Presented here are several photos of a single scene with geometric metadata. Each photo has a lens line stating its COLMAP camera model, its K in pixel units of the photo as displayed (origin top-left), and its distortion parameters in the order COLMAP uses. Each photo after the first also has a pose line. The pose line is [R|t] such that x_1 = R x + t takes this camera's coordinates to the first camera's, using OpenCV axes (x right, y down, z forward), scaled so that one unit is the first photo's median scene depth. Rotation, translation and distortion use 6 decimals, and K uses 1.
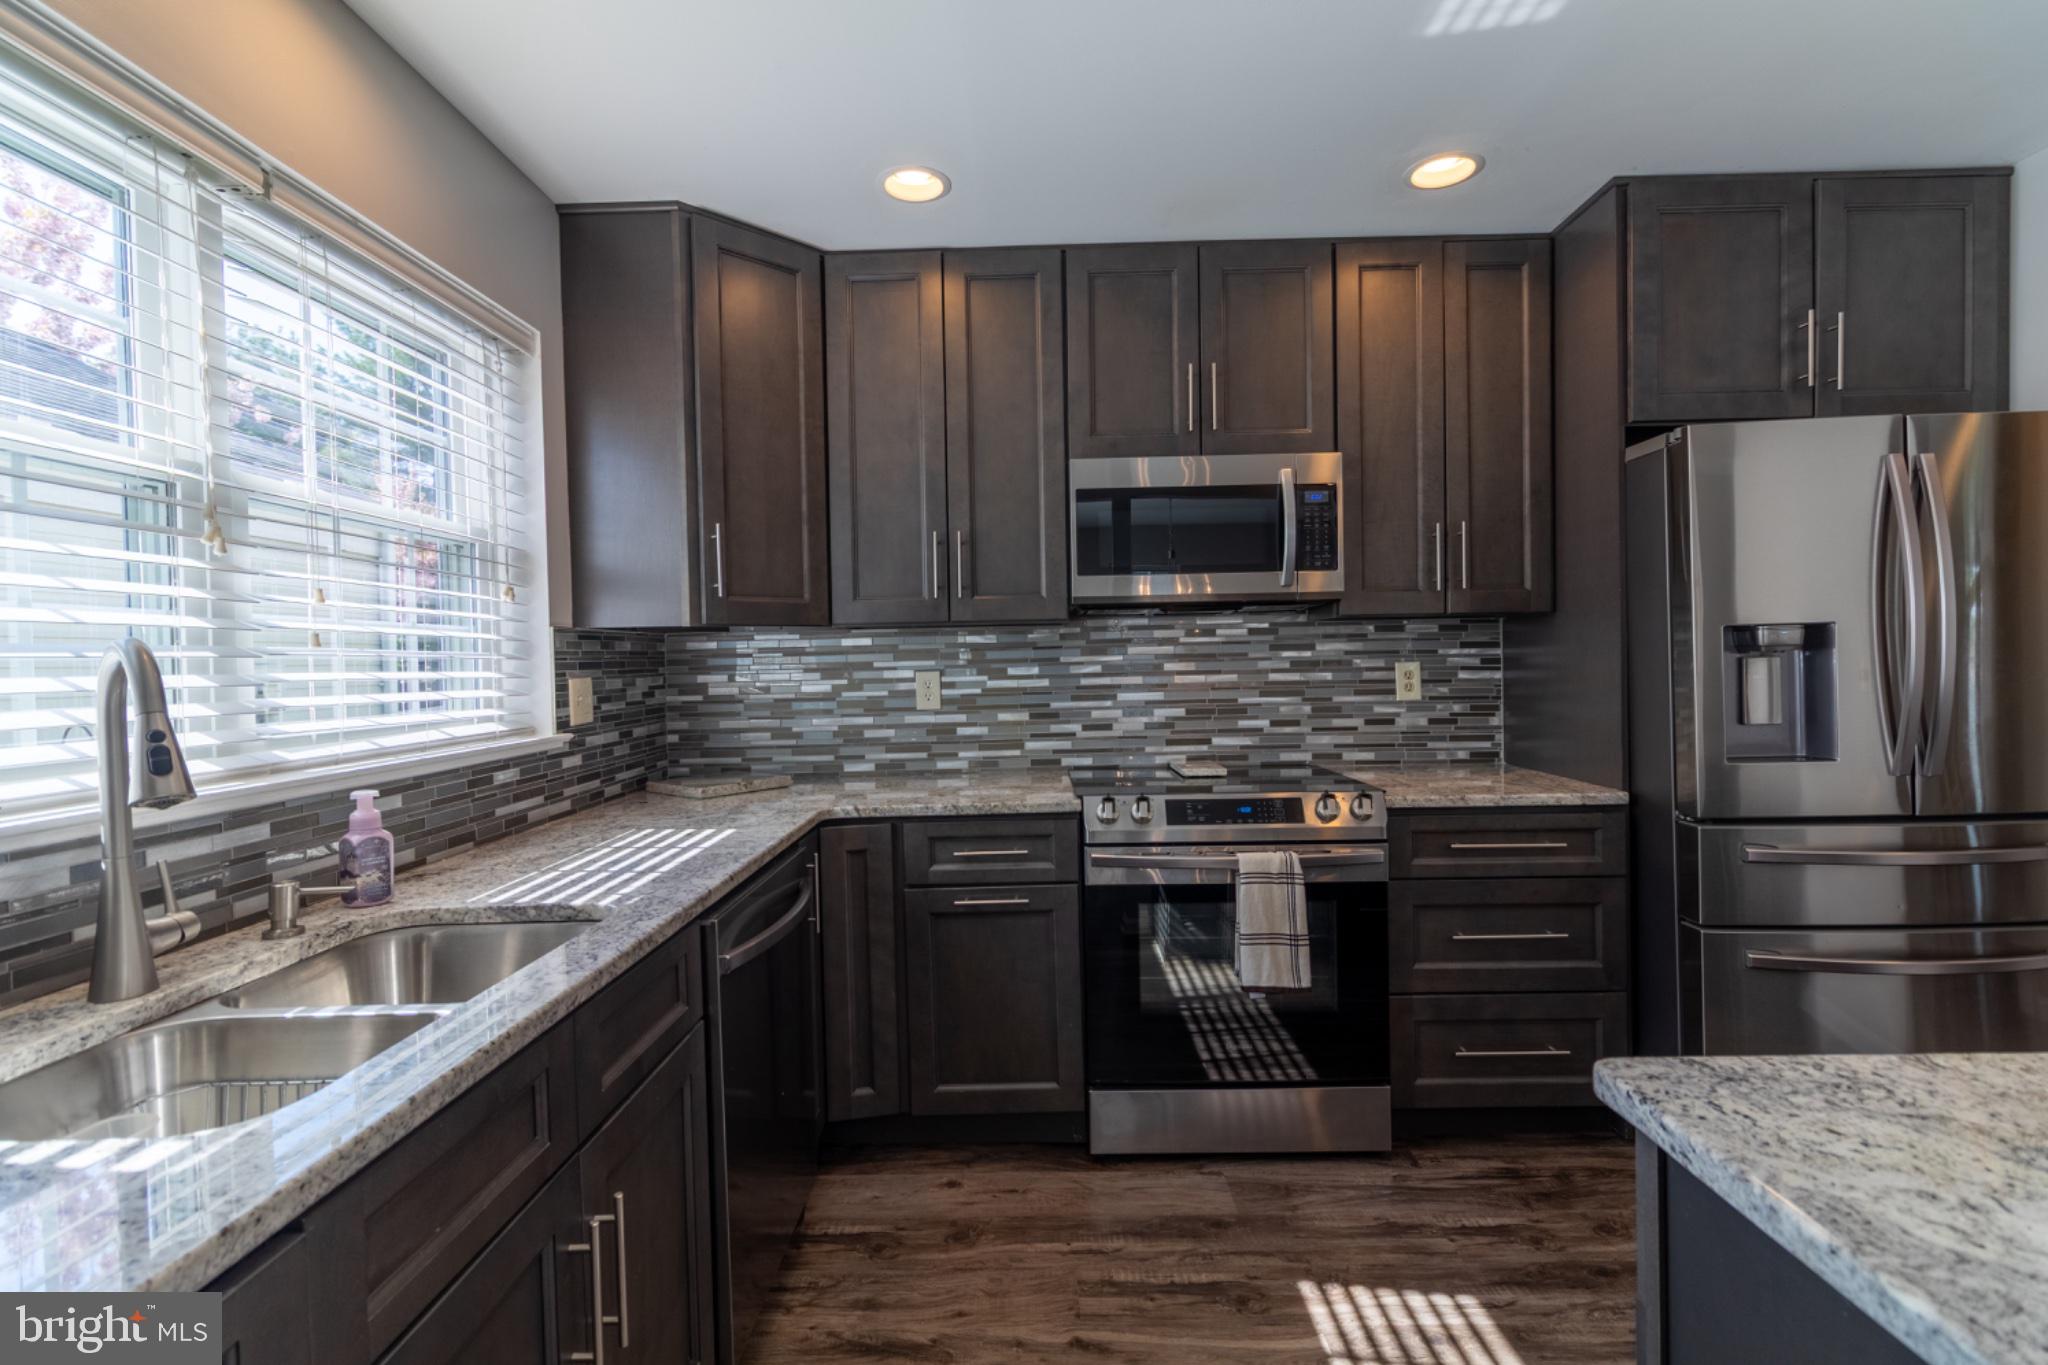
lens RADIAL K [[929.3, 0, 1022.8], [0, 929.3, 679.0], [0, 0, 1]] dist [-0.004925, -0.000013]
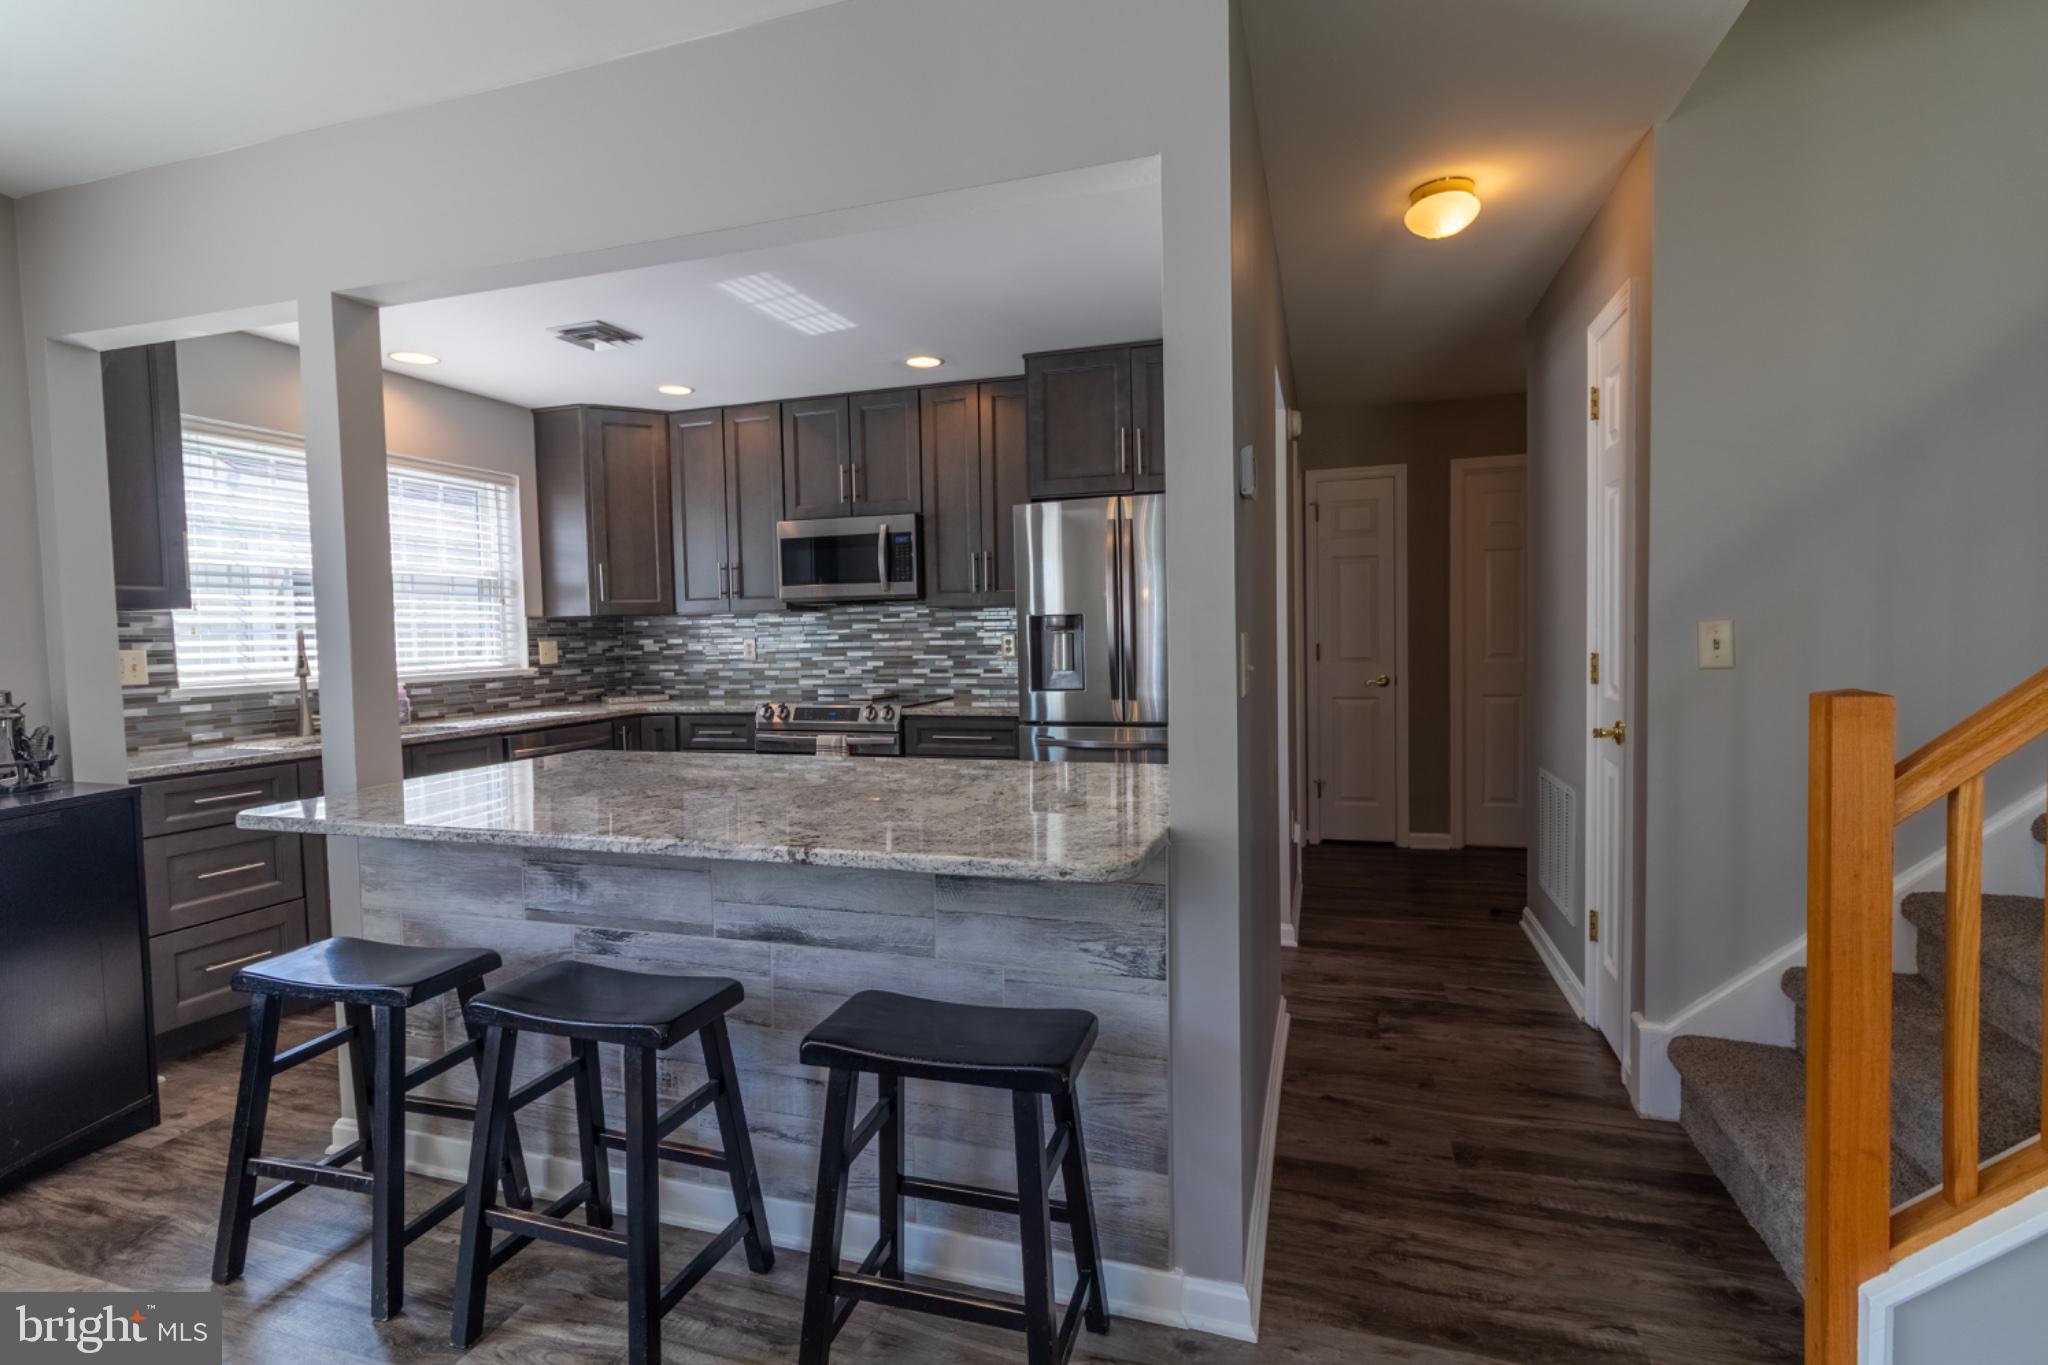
lens RADIAL K [[956.1, 0, 1021.0], [0, 956.1, 674.4], [0, 0, 1]] dist [0.001980, 0.000214]
pose [[0.955985, 0.015718, -0.292995, 0.985595], [-0.006125, 0.999416, 0.033629, -0.004390], [0.293353, -0.030354, 0.955522, -0.611983]]
